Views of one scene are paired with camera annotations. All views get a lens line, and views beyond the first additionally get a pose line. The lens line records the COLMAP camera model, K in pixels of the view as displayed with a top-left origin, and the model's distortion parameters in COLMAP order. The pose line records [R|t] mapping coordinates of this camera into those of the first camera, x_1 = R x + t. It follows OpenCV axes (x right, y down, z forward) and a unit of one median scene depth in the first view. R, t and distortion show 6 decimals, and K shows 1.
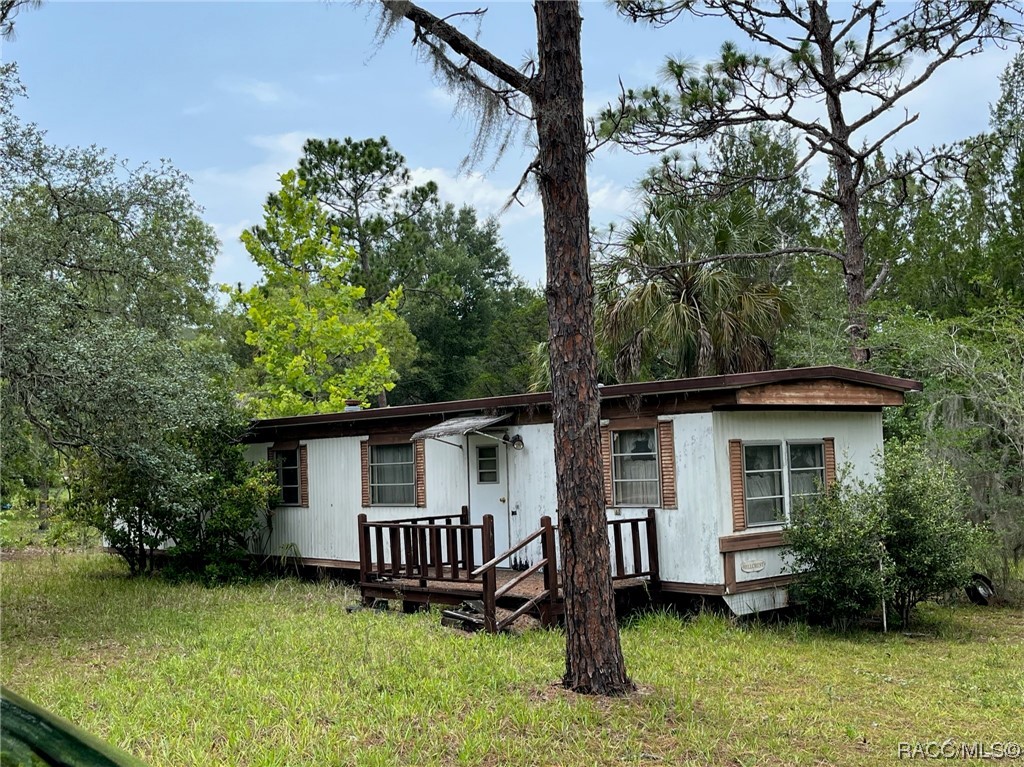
lens RADIAL K [[1180.6, 0, 512.0], [0, 1180.6, 383.5], [0, 0, 1]] dist [0.081632, -0.017510]
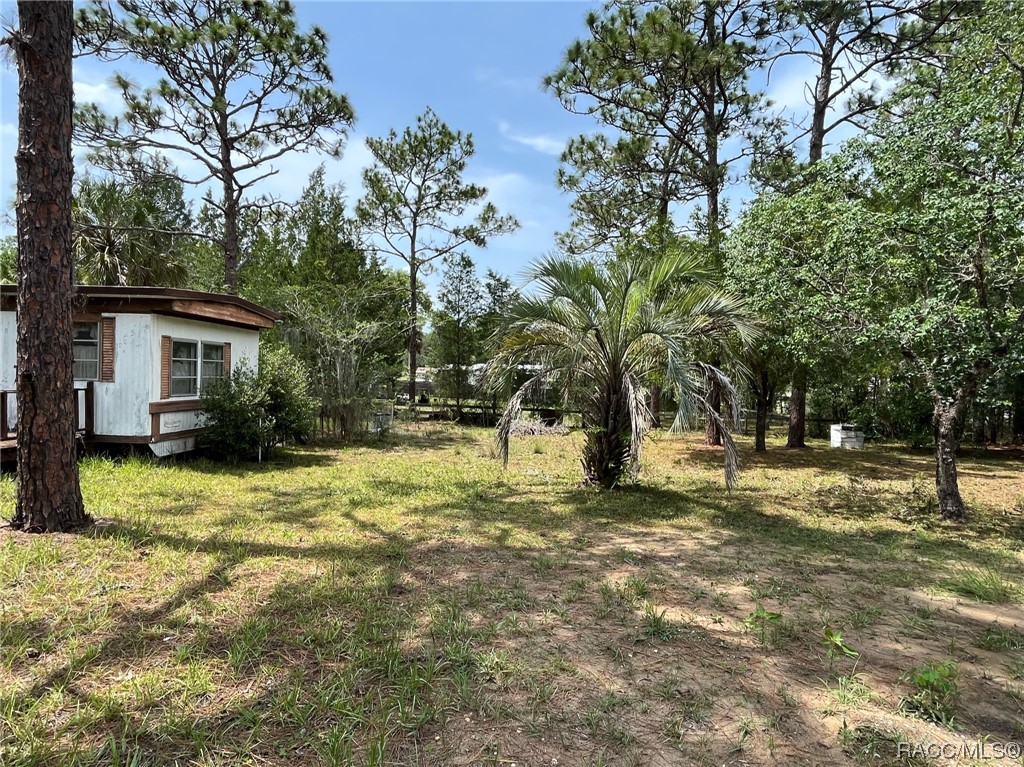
lens RADIAL K [[568.1, 0, 506.3], [0, 568.1, 378.8], [0, 0, 1]] dist [-0.005192, 0.001049]
pose [[0.700208, 0.049857, 0.712196, -0.010008], [-0.096187, 0.995052, 0.024909, 0.042730], [-0.707430, -0.085945, 0.701538, 0.222471]]
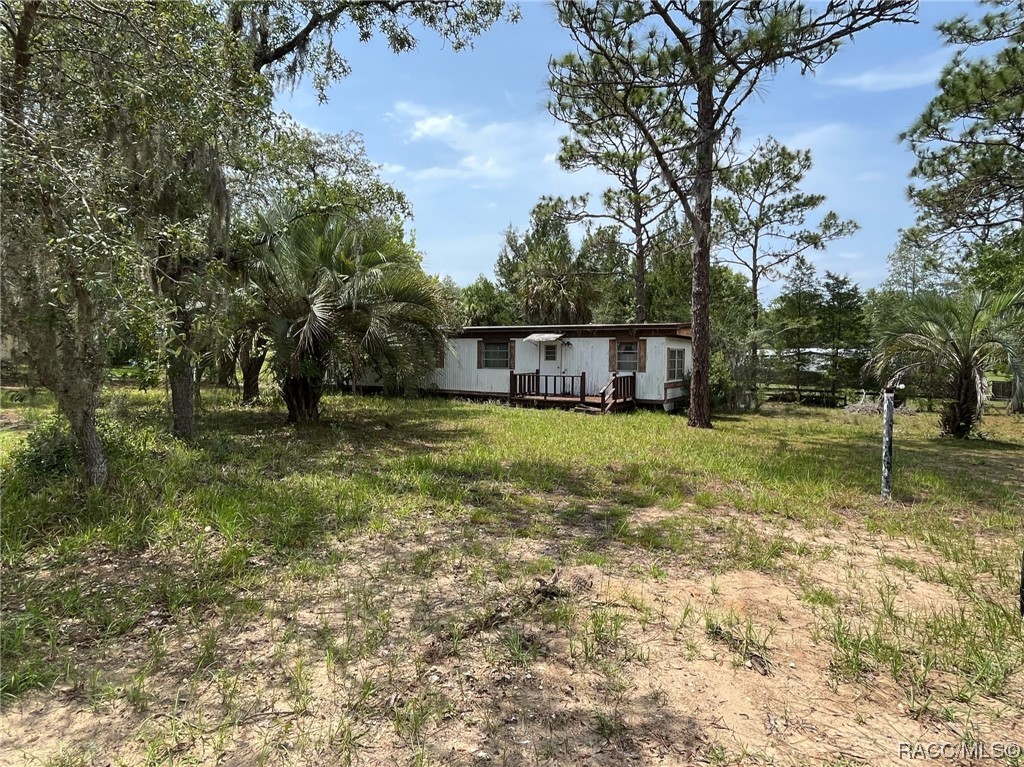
lens RADIAL K [[568.1, 0, 506.3], [0, 568.1, 378.8], [0, 0, 1]] dist [-0.005192, 0.001049]
pose [[0.955136, 0.035406, 0.294044, -0.550863], [-0.064752, 0.993774, 0.090671, 0.024084], [-0.289003, -0.105643, 0.951481, -0.142947]]
